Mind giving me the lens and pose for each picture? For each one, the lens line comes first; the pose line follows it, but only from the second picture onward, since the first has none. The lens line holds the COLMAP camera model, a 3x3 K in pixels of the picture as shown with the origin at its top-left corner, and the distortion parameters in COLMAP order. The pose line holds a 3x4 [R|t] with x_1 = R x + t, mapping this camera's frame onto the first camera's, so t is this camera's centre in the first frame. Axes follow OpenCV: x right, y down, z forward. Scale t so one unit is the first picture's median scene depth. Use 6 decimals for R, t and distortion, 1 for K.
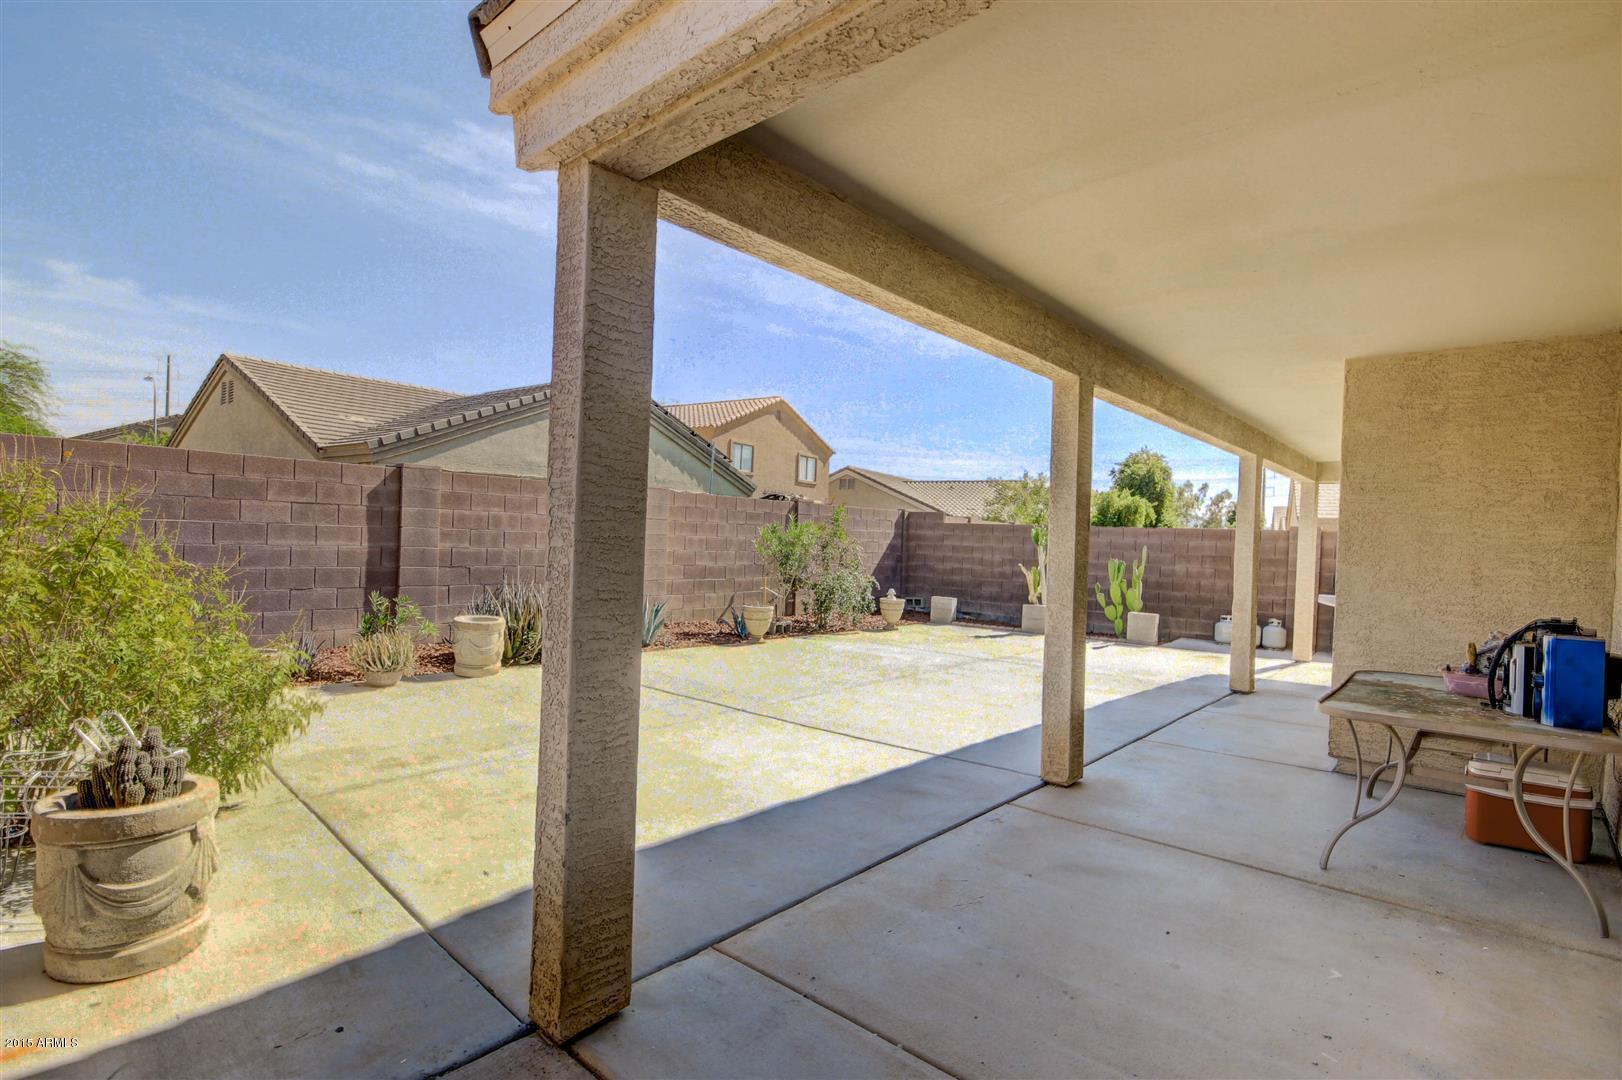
lens RADIAL K [[787.3, 0, 810.9], [0, 787.3, 542.2], [0, 0, 1]] dist [0.020788, 0.000796]
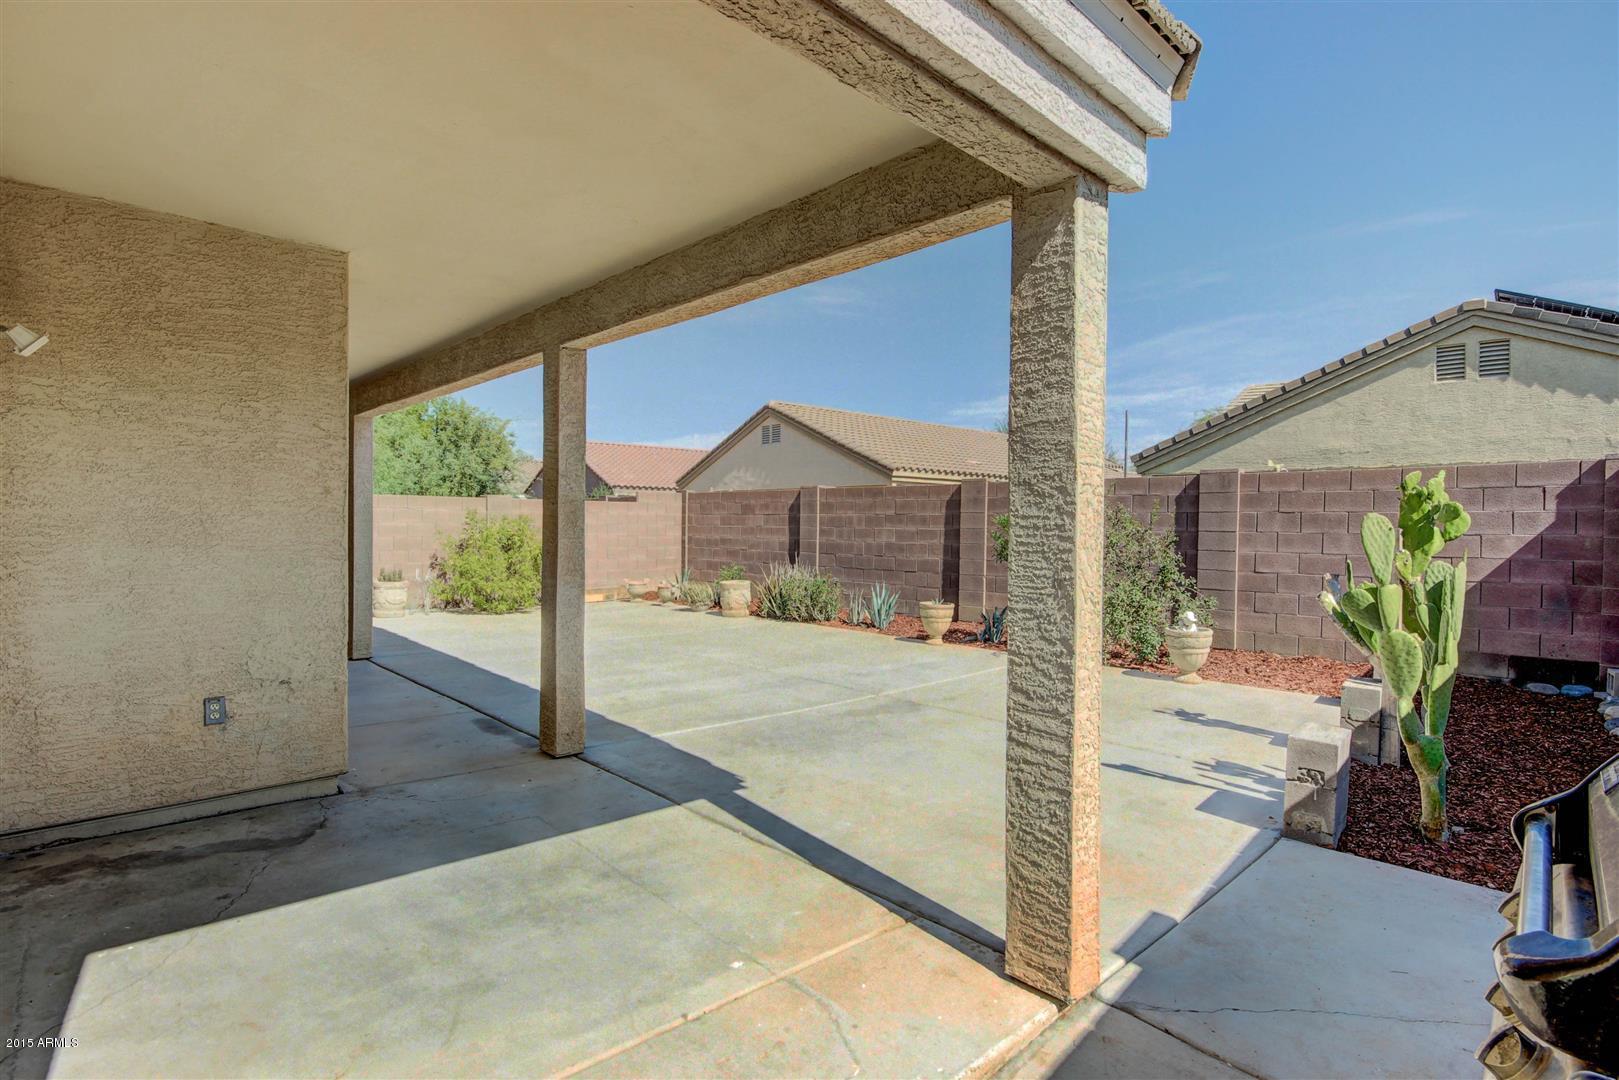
lens RADIAL K [[785.8, 0, 809.0], [0, 785.8, 536.1], [0, 0, 1]] dist [0.020788, 0.000796]
pose [[-0.066020, -0.015306, -0.997701, 0.844675], [-0.012094, 0.999821, -0.014538, 0.017636], [0.997745, 0.011106, -0.066193, 0.899835]]
